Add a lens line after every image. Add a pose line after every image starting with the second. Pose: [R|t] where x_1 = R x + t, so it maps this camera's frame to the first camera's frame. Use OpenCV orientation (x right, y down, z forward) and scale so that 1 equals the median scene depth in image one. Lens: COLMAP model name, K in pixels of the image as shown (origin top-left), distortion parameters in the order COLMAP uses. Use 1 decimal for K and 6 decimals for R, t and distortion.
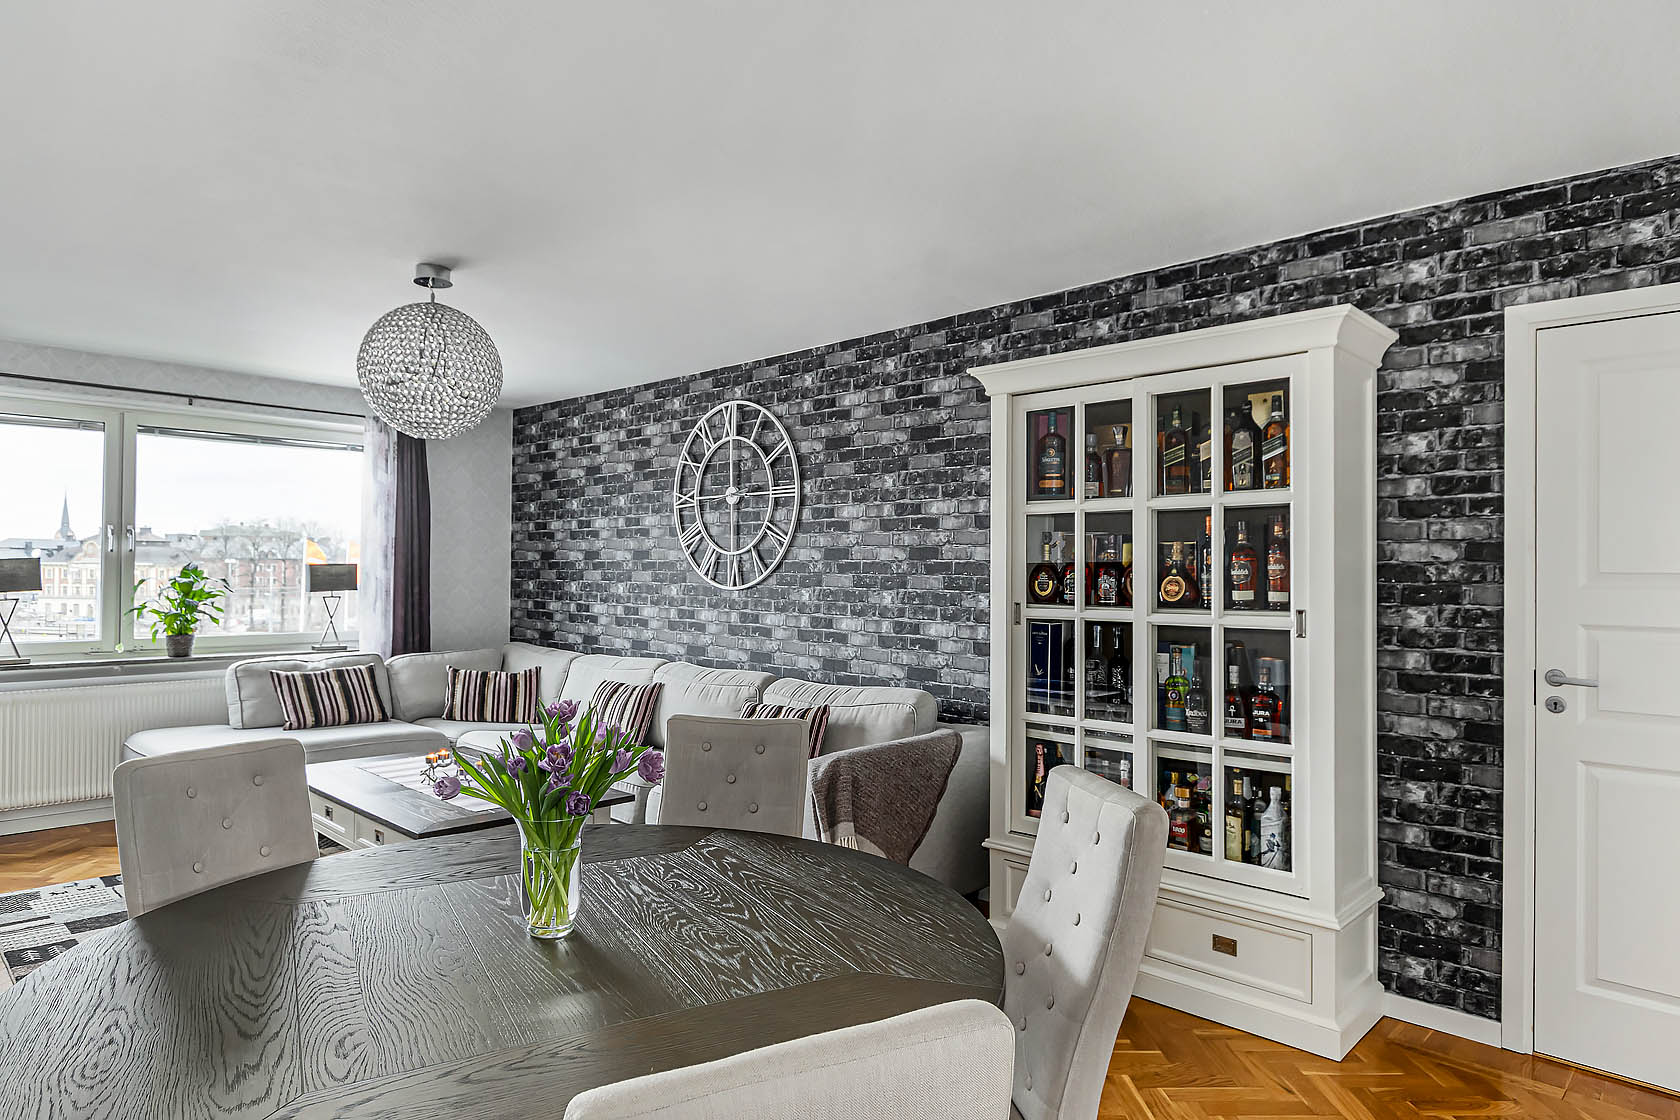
lens RADIAL K [[1008.1, 0, 840.0], [0, 1008.1, 560.0], [0, 0, 1]] dist [-0.002699, -0.000794]
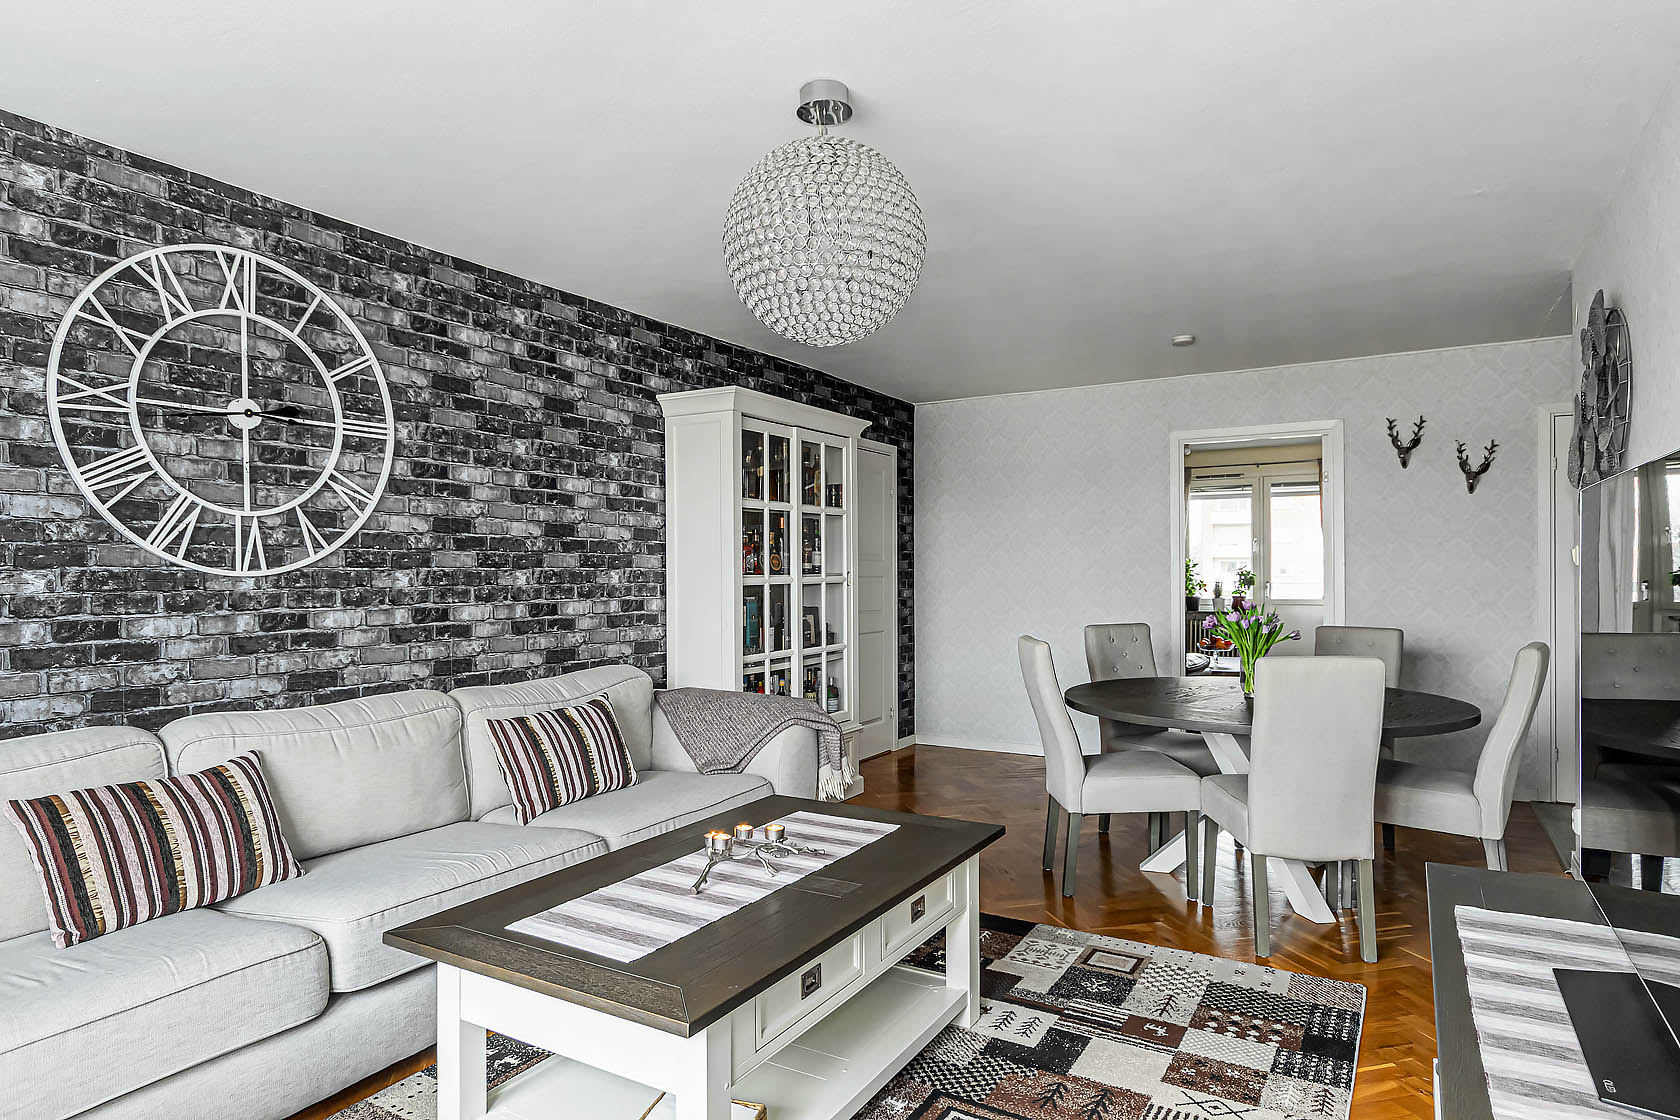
lens RADIAL K [[937.1, 0, 840.0], [0, 937.1, 560.0], [0, 0, 1]] dist [0.022391, -0.000341]
pose [[-0.220305, -0.001388, 0.975430, -0.761161], [-0.013180, 0.999912, -0.001554, 0.017564], [-0.975342, -0.013198, -0.220304, 0.836945]]
